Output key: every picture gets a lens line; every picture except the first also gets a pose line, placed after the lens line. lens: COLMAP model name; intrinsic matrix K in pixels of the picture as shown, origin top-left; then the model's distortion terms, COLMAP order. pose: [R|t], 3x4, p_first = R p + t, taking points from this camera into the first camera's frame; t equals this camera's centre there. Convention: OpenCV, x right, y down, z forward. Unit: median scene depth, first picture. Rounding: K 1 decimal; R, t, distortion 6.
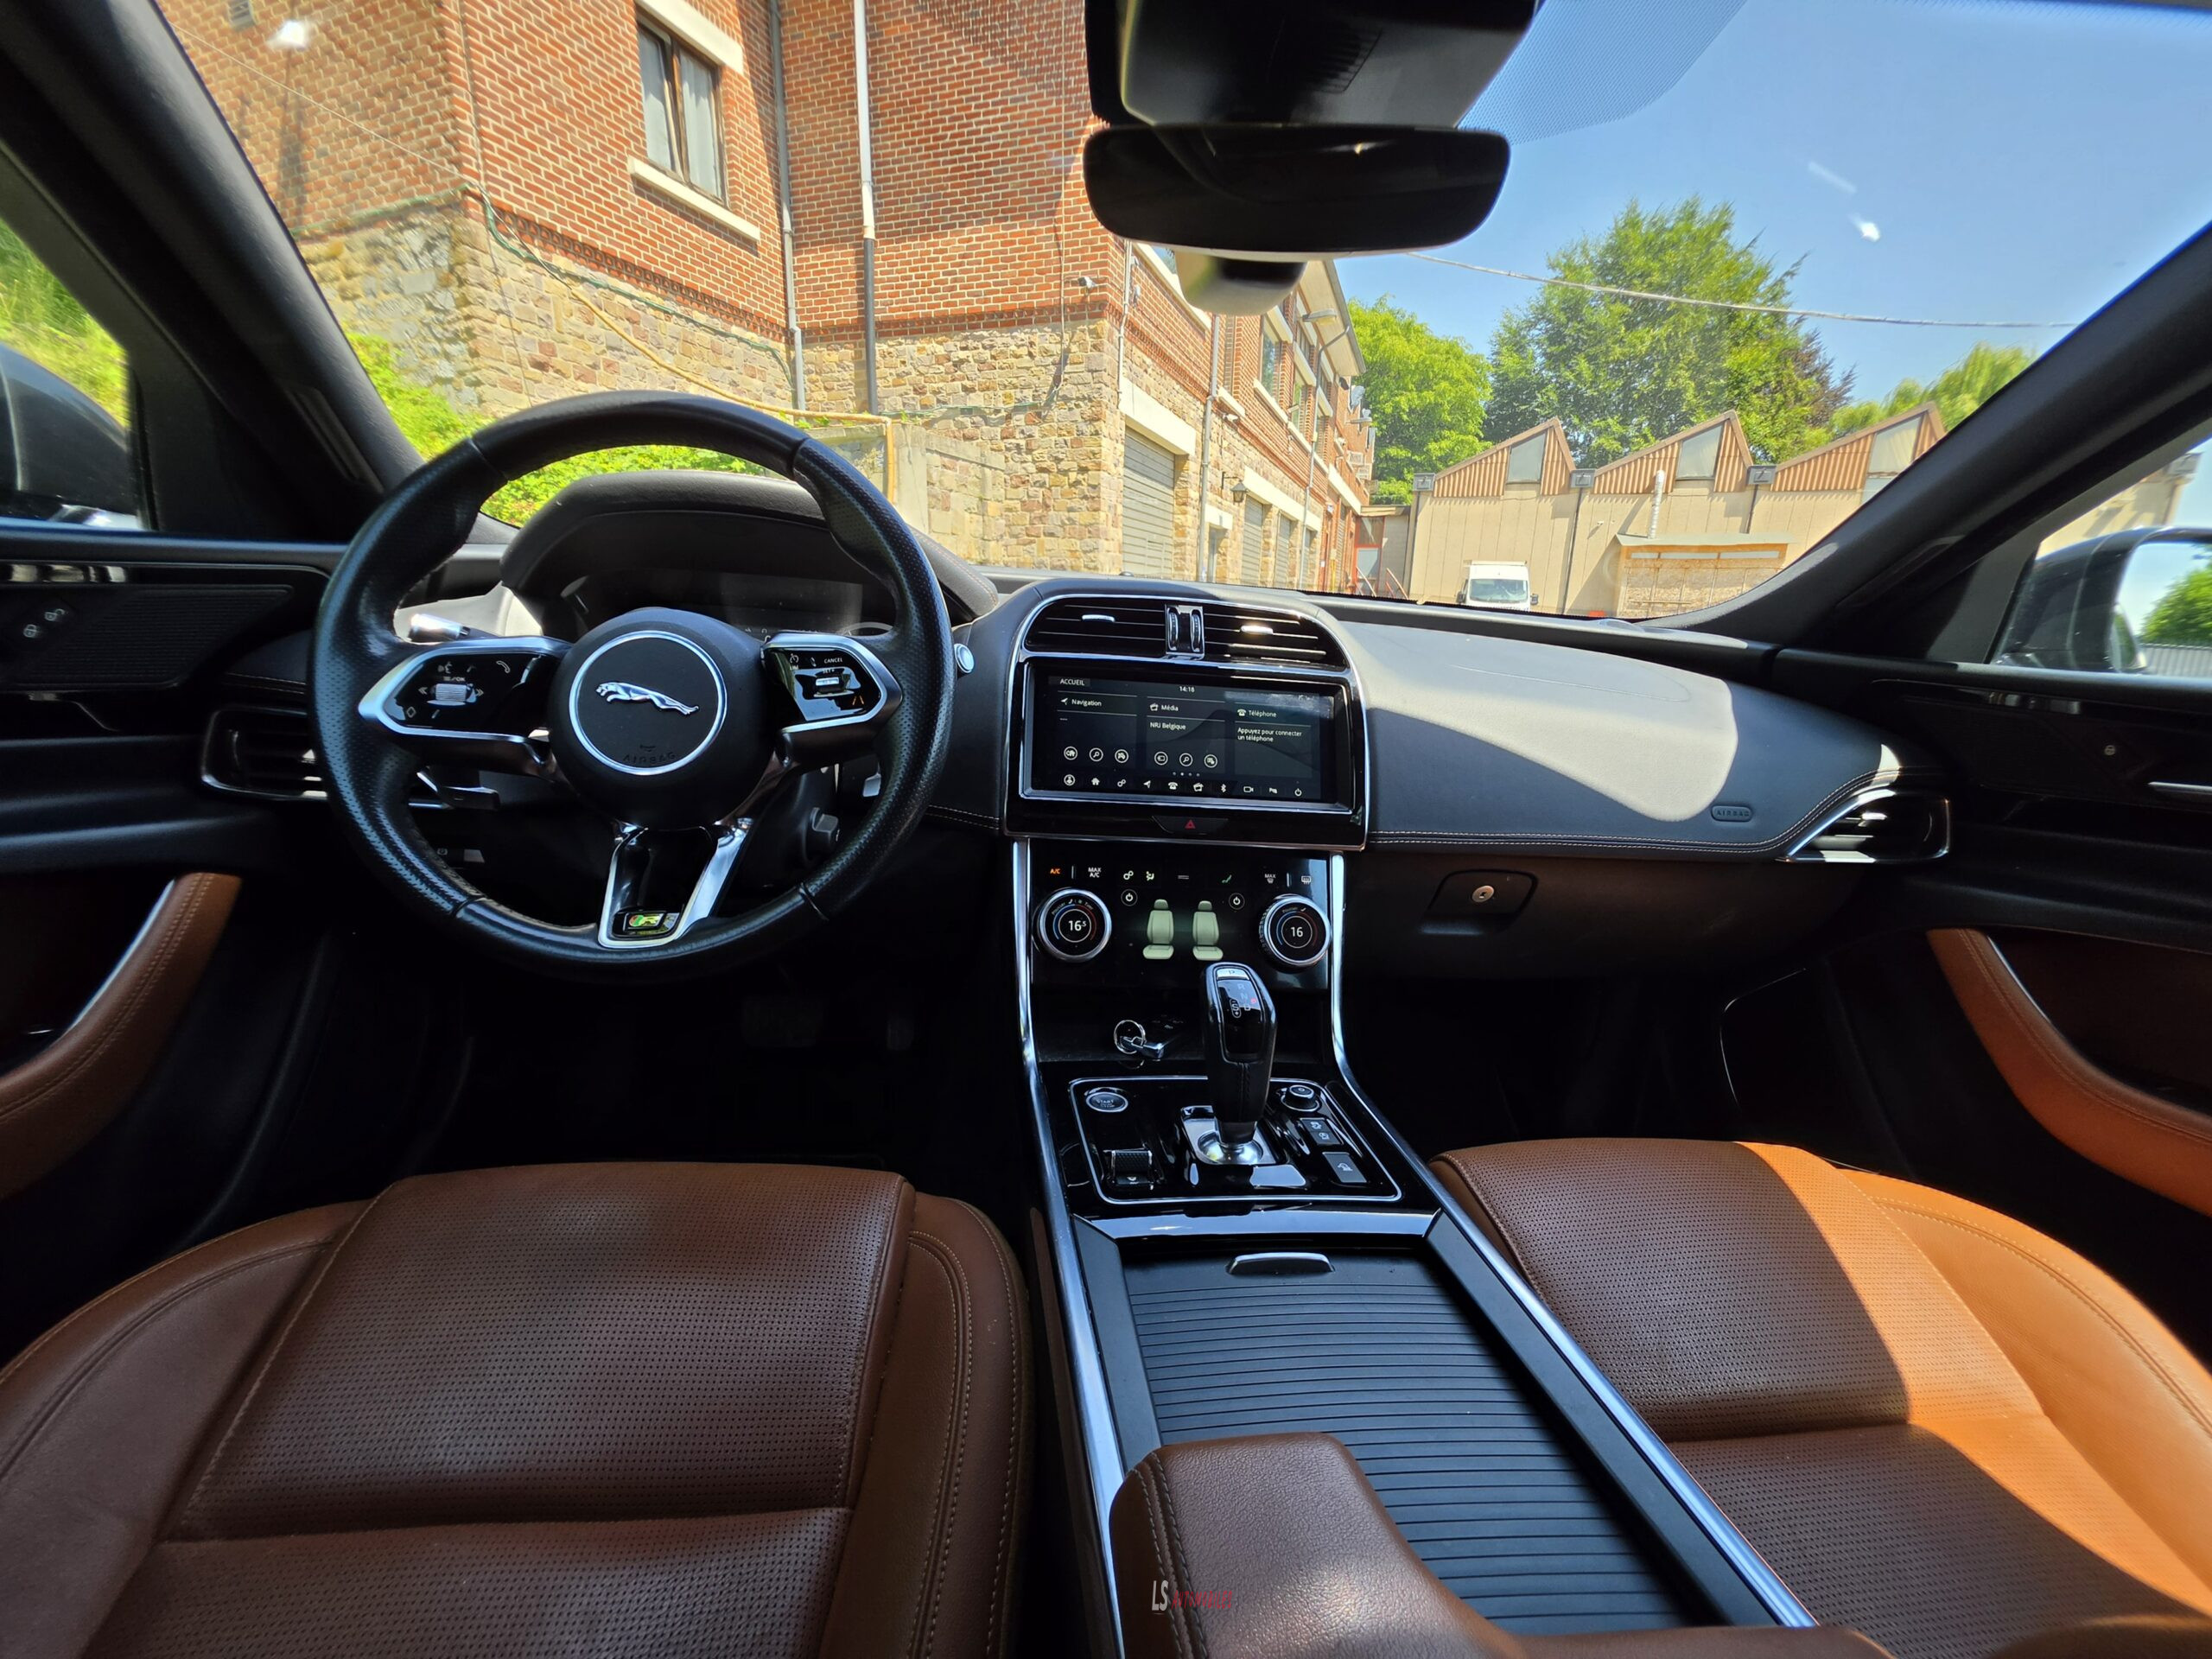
lens RADIAL K [[893.5, 0, 1097.5], [0, 893.5, 834.1], [0, 0, 1]] dist [-0.000021, -0.001328]
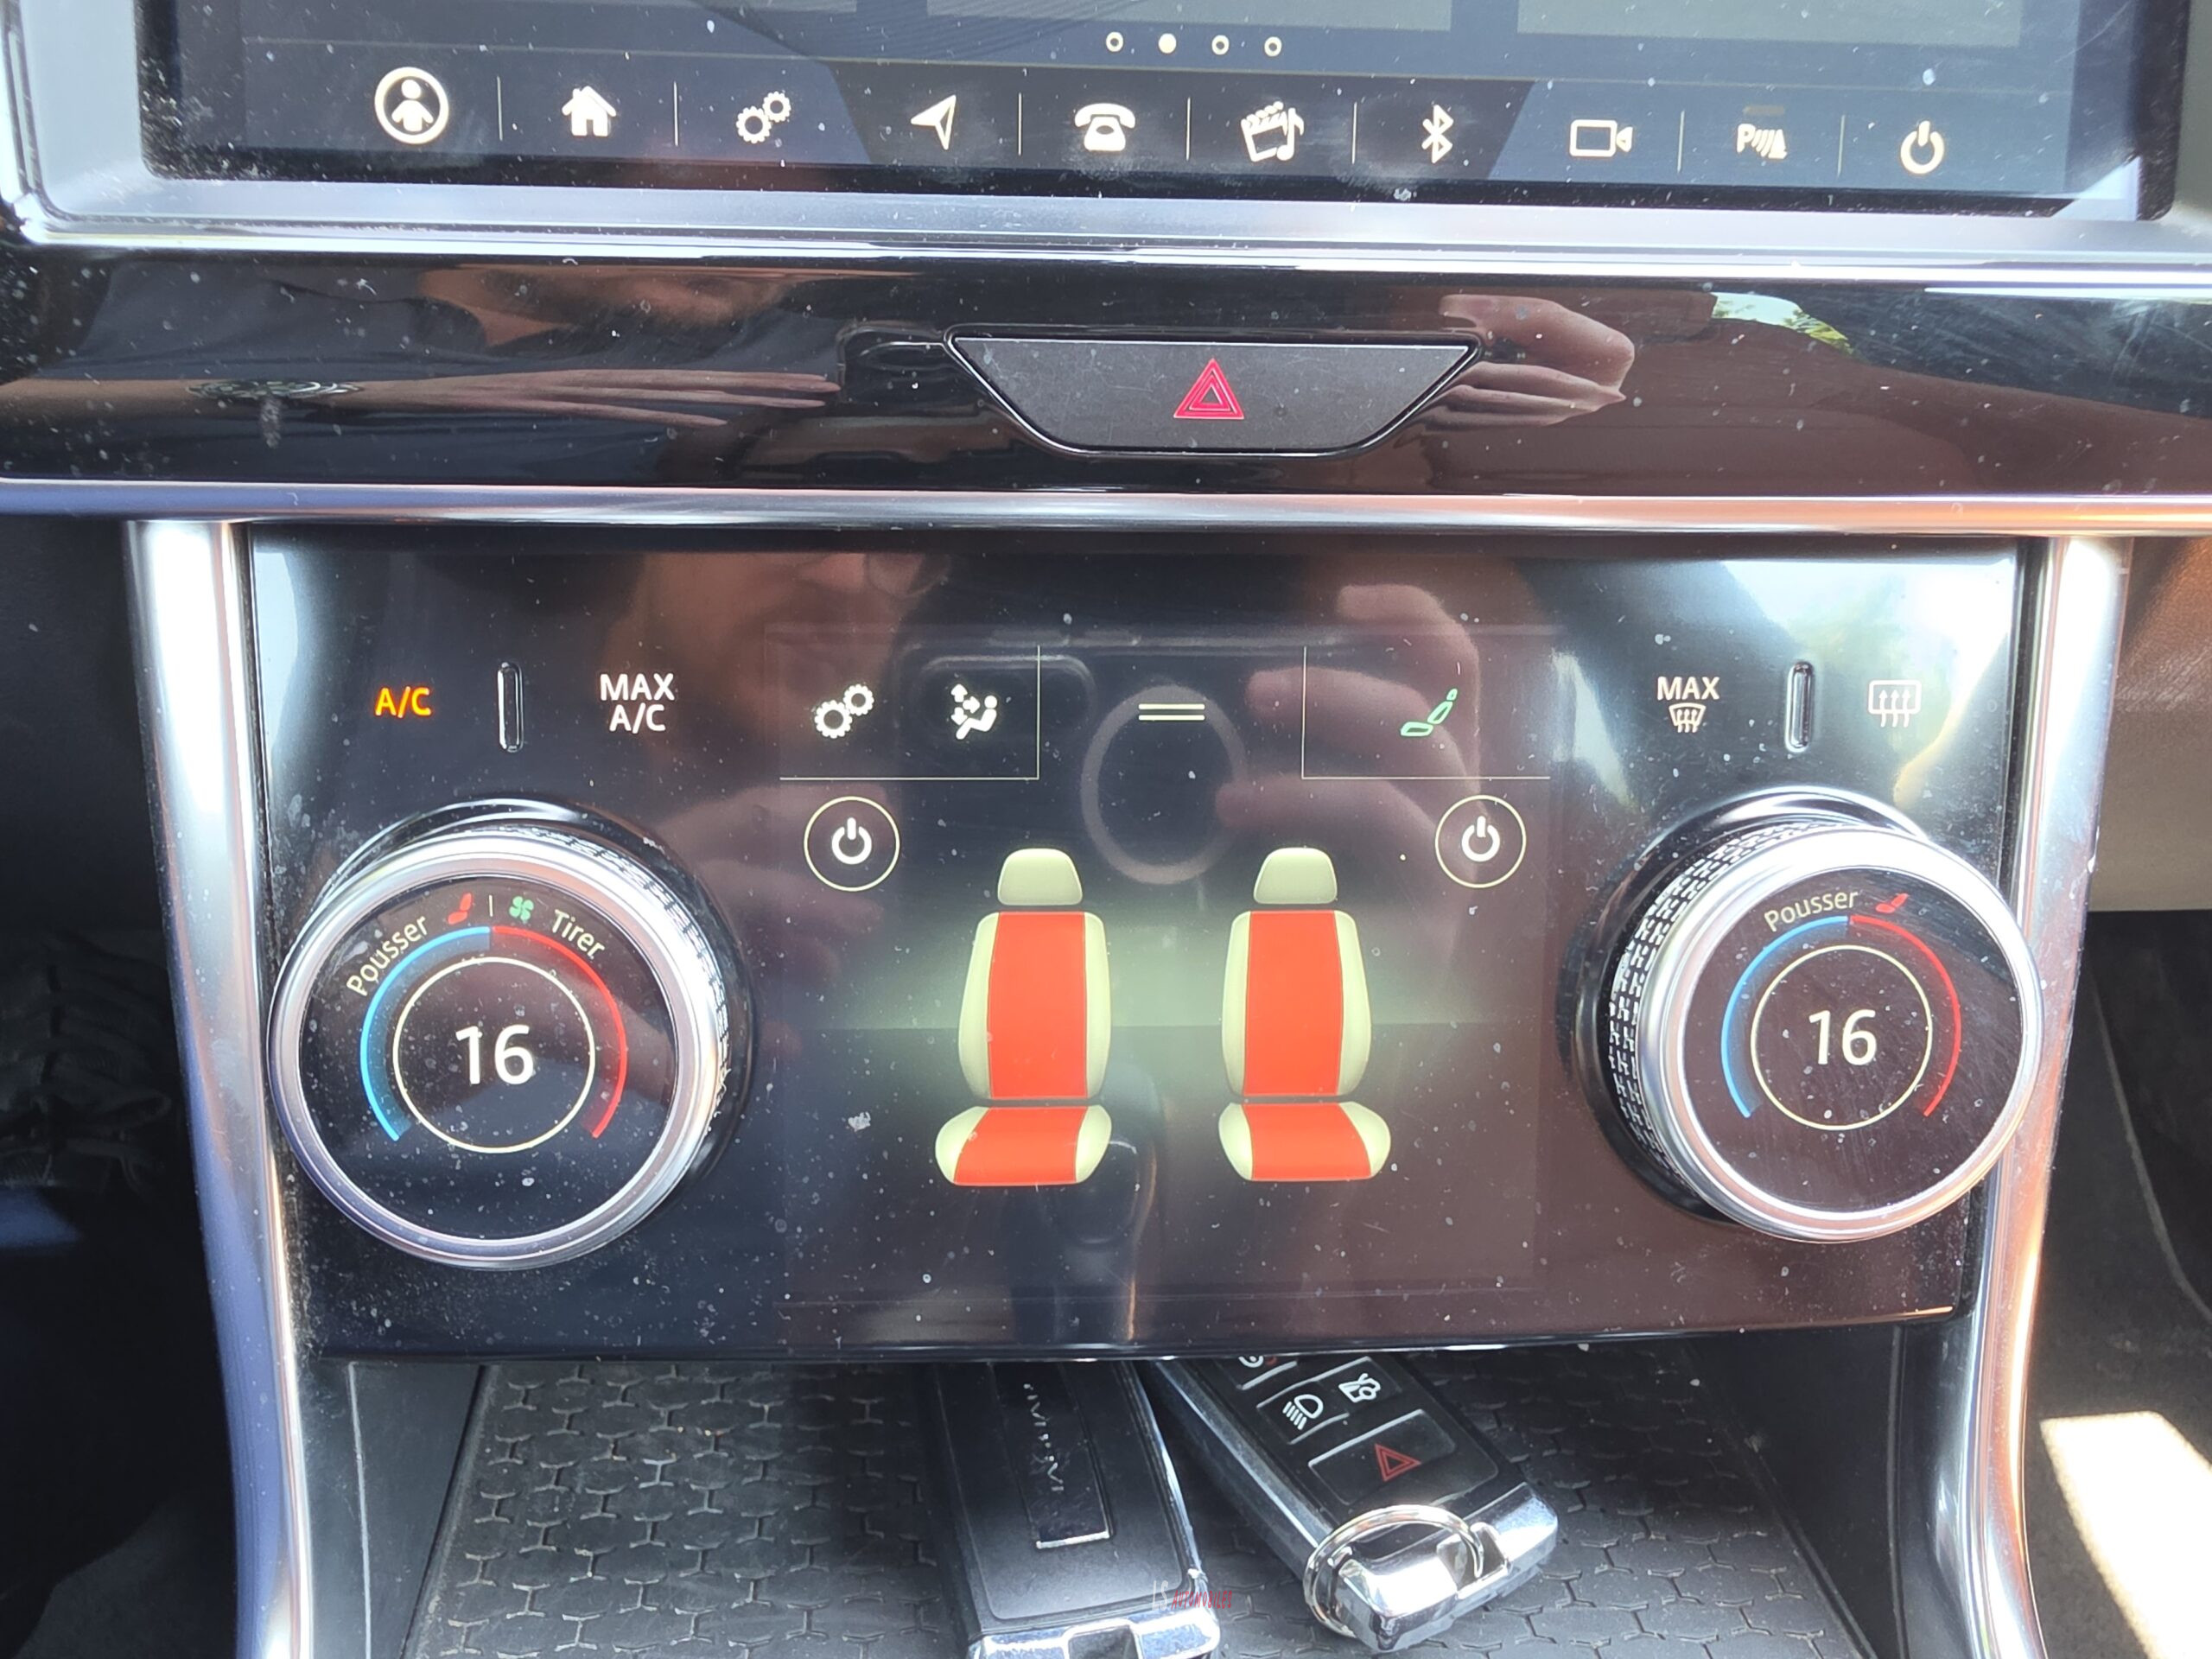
lens RADIAL K [[1558.3, 0, 1001.1], [0, 1558.3, 854.7], [0, 0, 1]] dist [0.008596, -0.010154]
pose [[0.997615, -0.007000, -0.068672, 0.006558], [0.027209, 0.954173, 0.298016, -0.001186], [0.063439, -0.299173, 0.952088, 0.055159]]
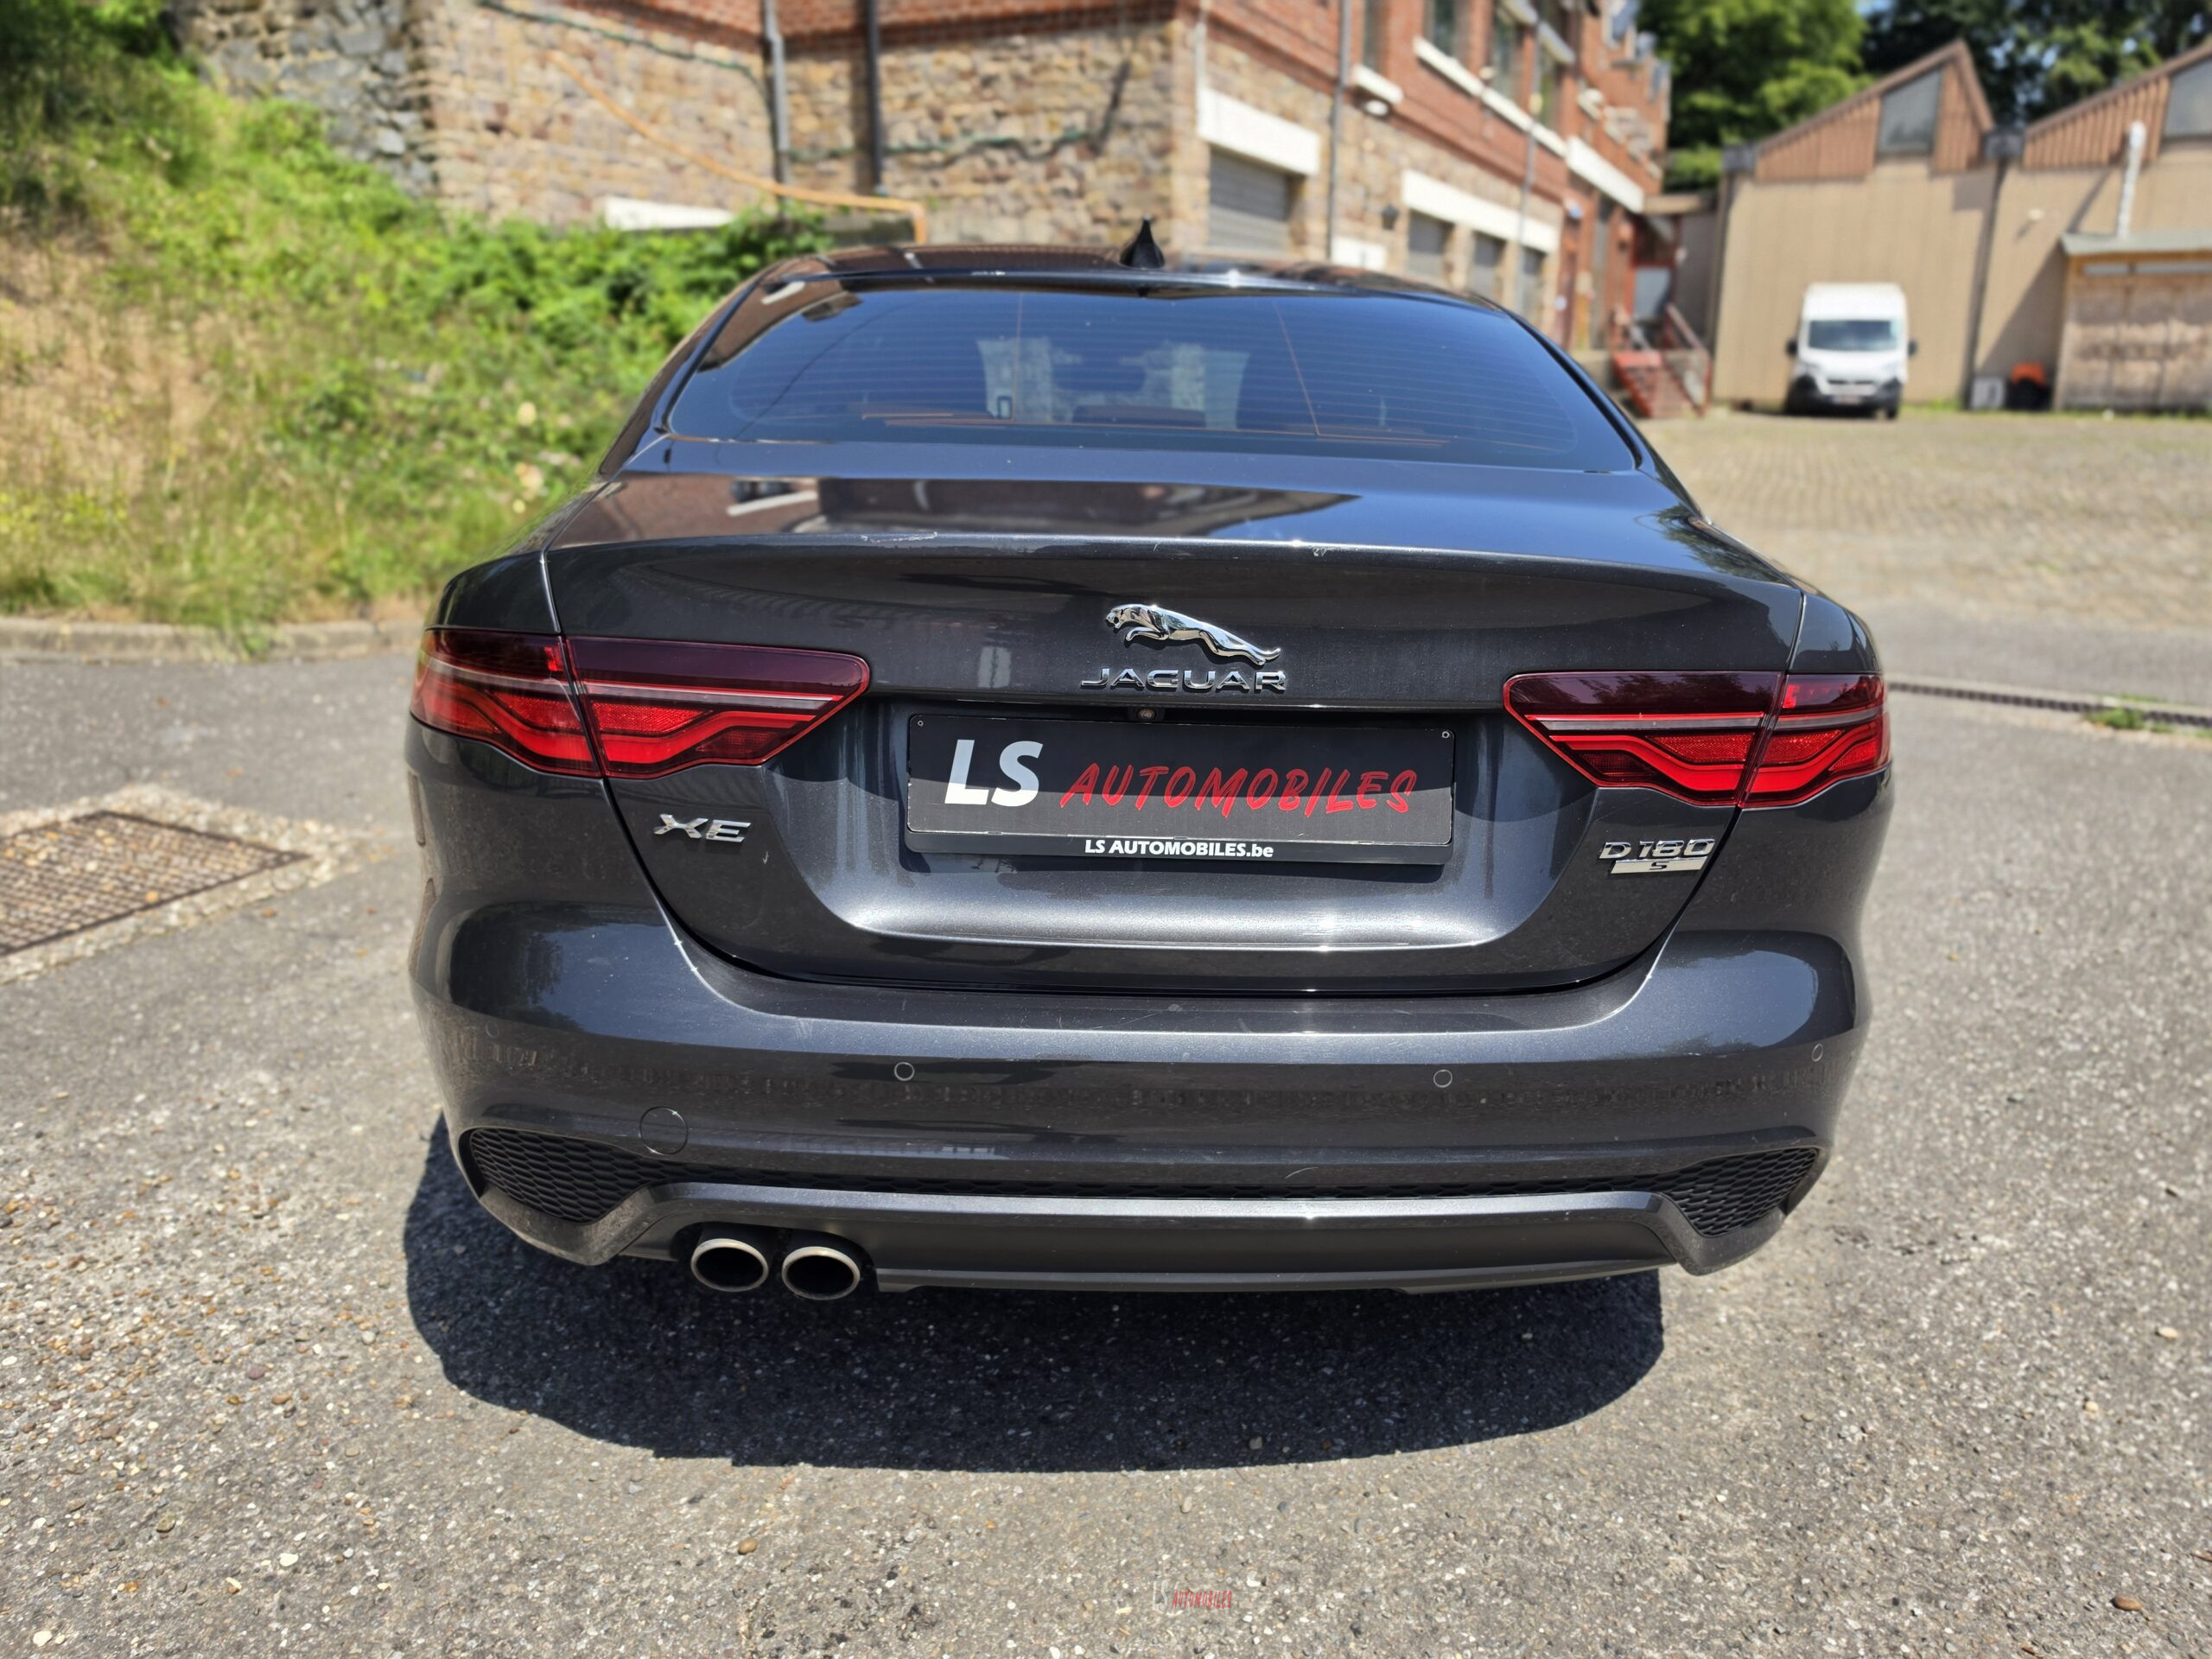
lens RADIAL K [[1558.3, 0, 1116.1], [0, 1558.3, 843.3], [0, 0, 1]] dist [0.008596, -0.010154]
pose [[0.997606, -0.005954, -0.068891, 0.044157], [0.009136, 0.998901, 0.045967, 0.066944], [0.068542, -0.046486, 0.996565, -0.369574]]
